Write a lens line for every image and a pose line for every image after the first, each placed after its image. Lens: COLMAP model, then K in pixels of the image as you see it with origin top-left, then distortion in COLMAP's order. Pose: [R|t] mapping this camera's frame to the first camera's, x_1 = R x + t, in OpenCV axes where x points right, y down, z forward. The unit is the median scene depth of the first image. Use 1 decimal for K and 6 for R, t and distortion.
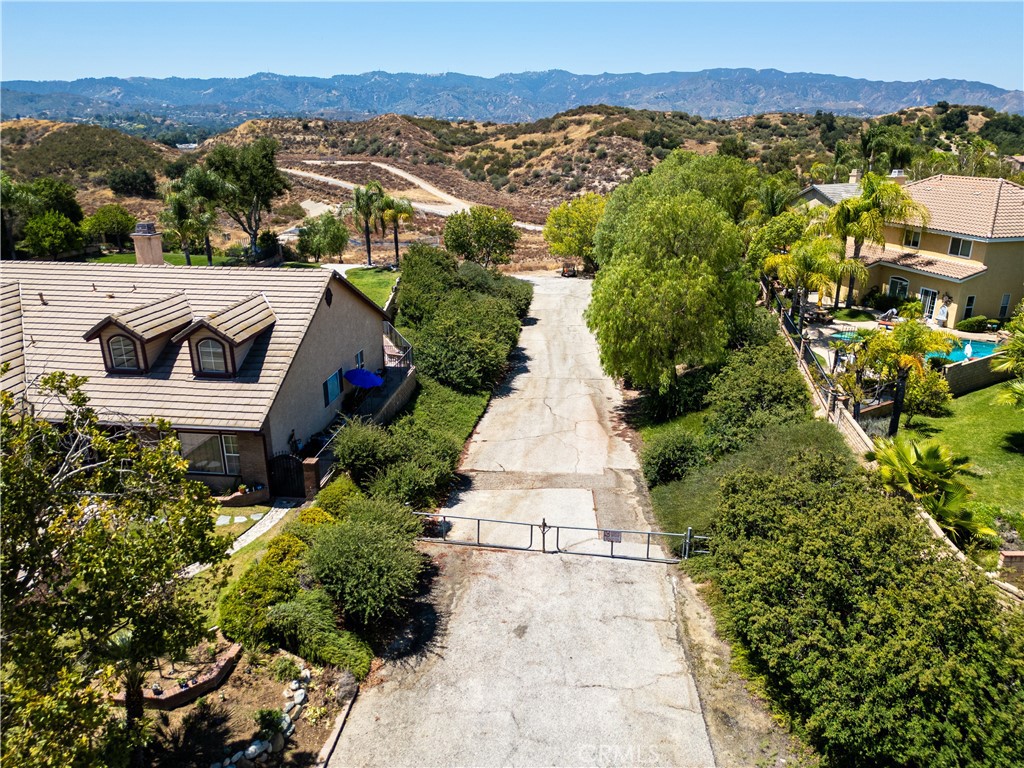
lens RADIAL K [[720.5, 0, 519.1], [0, 720.5, 388.5], [0, 0, 1]] dist [0.055888, -0.043214]
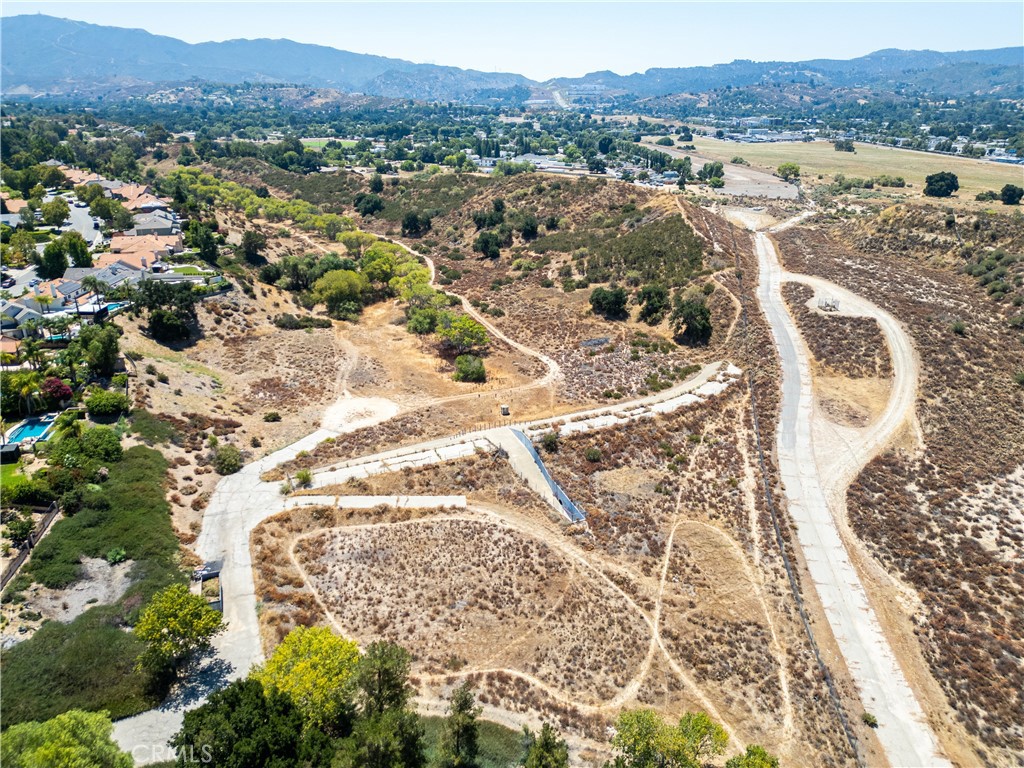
lens RADIAL K [[720.5, 0, 504.9], [0, 720.5, 410.6], [0, 0, 1]] dist [0.055888, -0.043214]
pose [[0.421008, 0.359901, -0.832601, 0.230677], [-0.297540, 0.921920, 0.248058, -0.234447], [0.856868, 0.143298, 0.495220, 0.247626]]
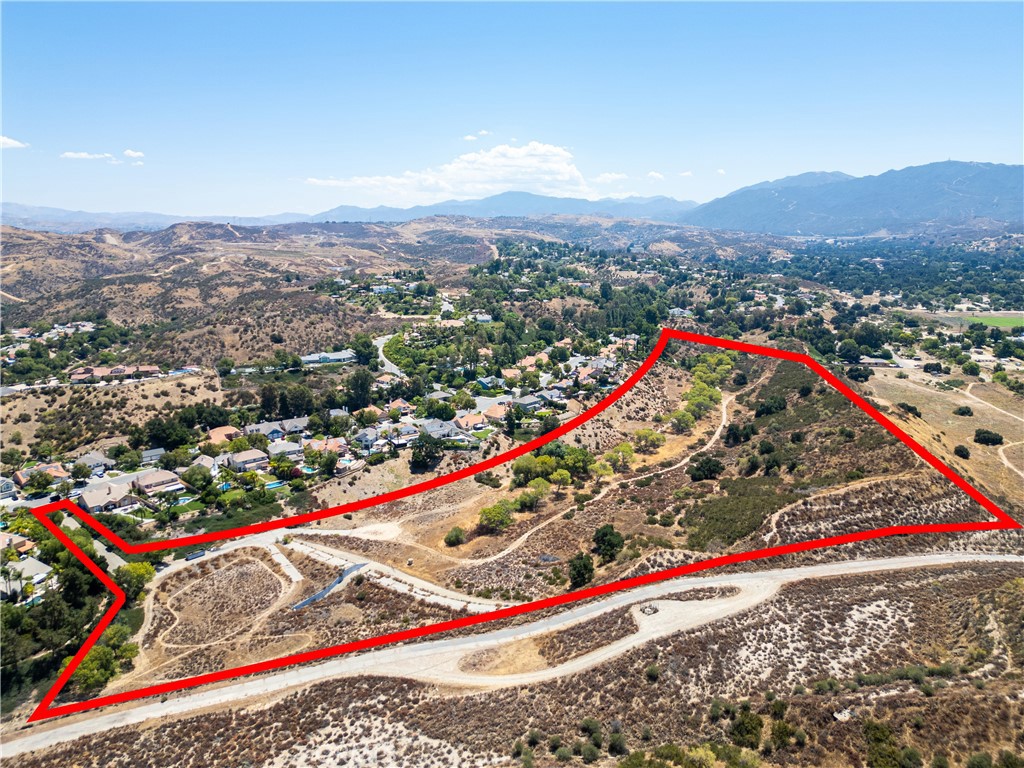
lens RADIAL K [[720.5, 0, 505.8], [0, 720.5, 388.7], [0, 0, 1]] dist [0.055888, -0.043214]
pose [[-0.603358, 0.181768, -0.776479, 0.370625], [-0.248359, 0.882425, 0.399554, -0.671380], [0.757811, 0.433920, -0.487274, 0.930792]]
